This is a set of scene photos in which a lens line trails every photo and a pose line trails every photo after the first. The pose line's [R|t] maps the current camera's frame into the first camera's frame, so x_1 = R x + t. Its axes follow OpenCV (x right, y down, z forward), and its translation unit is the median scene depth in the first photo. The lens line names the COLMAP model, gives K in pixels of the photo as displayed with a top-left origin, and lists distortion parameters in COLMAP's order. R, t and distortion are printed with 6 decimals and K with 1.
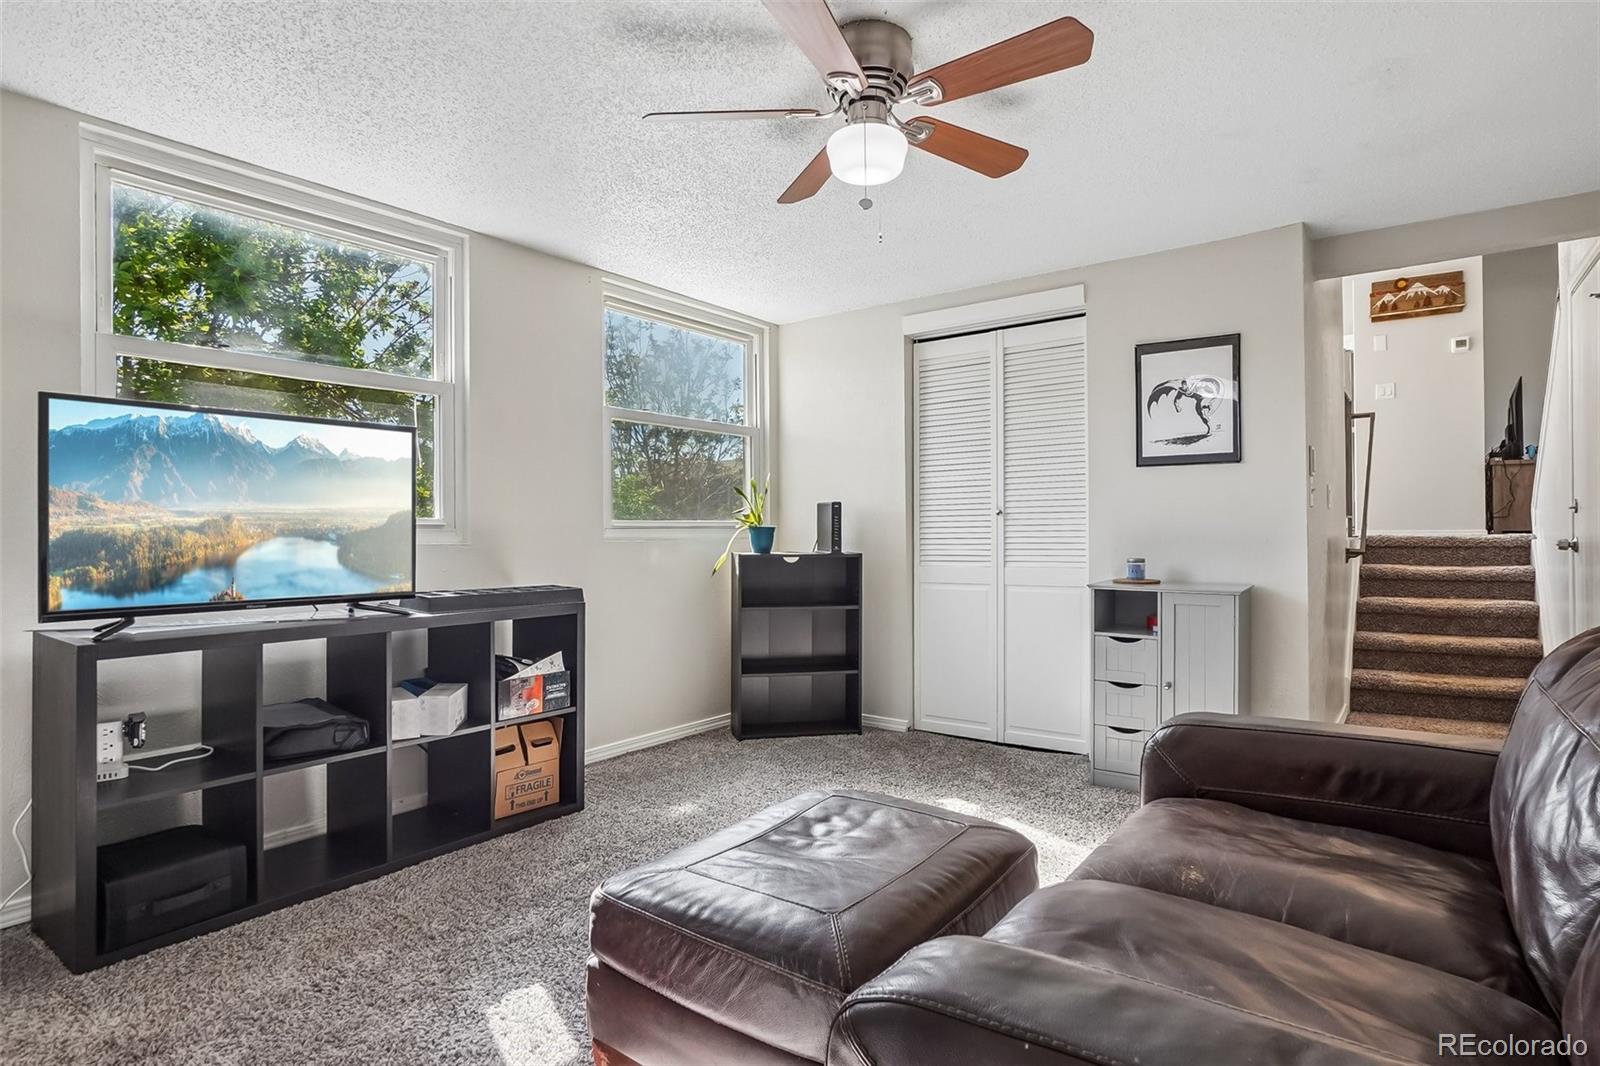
lens RADIAL K [[841.9, 0, 796.0], [0, 841.9, 530.0], [0, 0, 1]] dist [-0.034265, 0.021203]
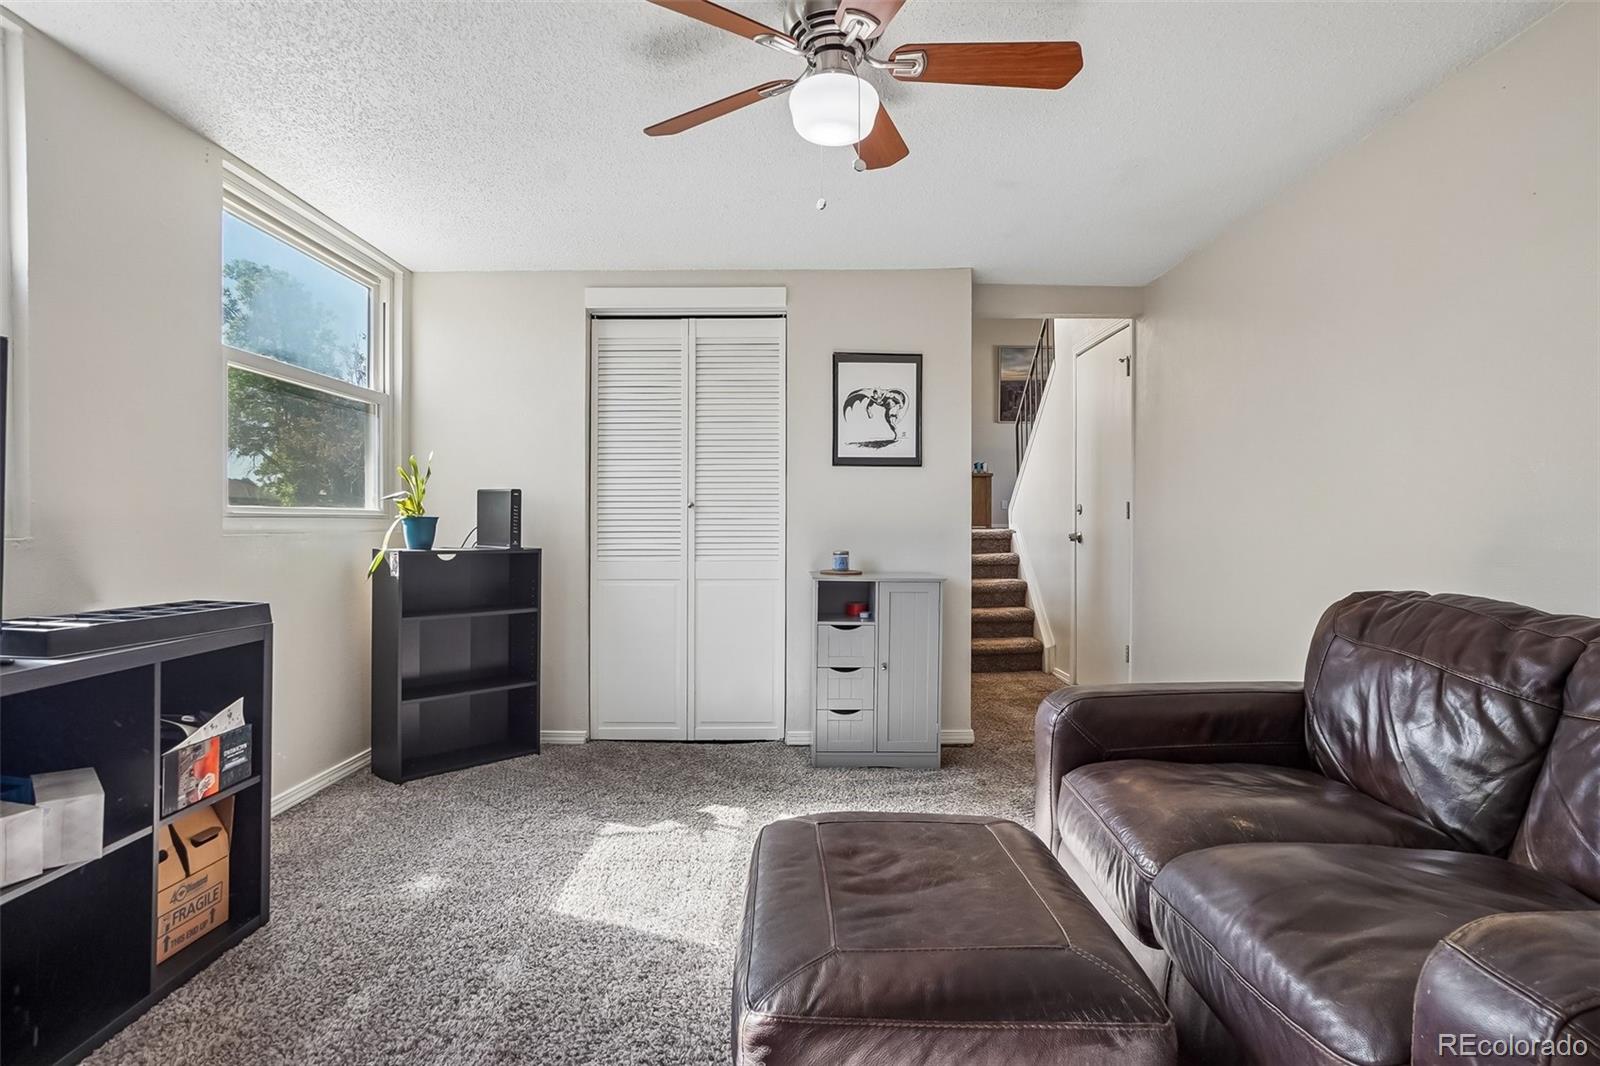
lens RADIAL K [[835.7, 0, 794.9], [0, 835.7, 528.5], [0, 0, 1]] dist [-0.038707, 0.023245]
pose [[0.804378, 0.004526, 0.594100, -0.274916], [-0.008995, 0.999949, 0.004561, 0.000409], [-0.594049, -0.009012, 0.804378, 0.170600]]
